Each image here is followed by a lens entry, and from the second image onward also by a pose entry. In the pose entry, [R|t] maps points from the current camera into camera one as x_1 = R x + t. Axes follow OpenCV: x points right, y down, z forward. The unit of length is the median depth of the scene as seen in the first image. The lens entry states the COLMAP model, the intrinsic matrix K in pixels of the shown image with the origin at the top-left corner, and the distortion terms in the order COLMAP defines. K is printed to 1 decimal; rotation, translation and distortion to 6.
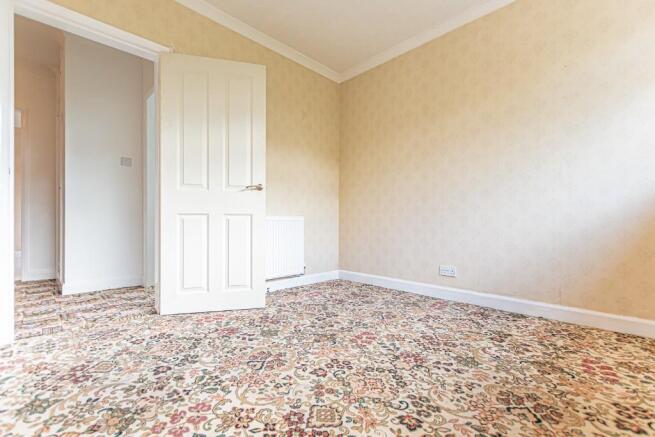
lens RADIAL K [[285.8, 0, 332.2], [0, 285.8, 222.6], [0, 0, 1]] dist [0.001734, -0.001592]
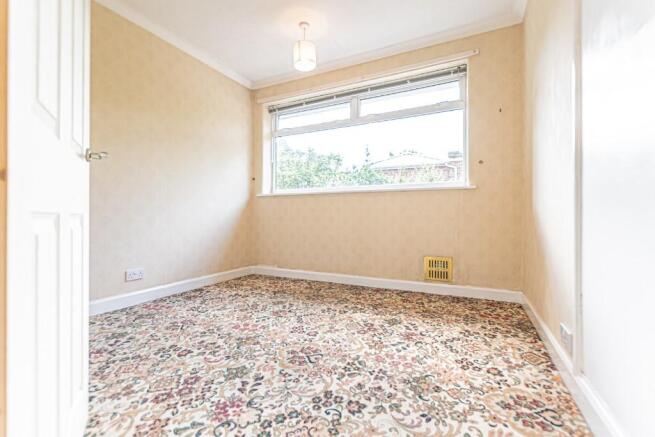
lens RADIAL K [[285.8, 0, 331.0], [0, 285.8, 214.8], [0, 0, 1]] dist [0.001734, -0.001592]
pose [[-0.308402, 0.004993, 0.951243, -1.459201], [0.004668, 0.999982, -0.003736, -0.046184], [-0.951245, 0.003289, -0.308420, 1.408341]]
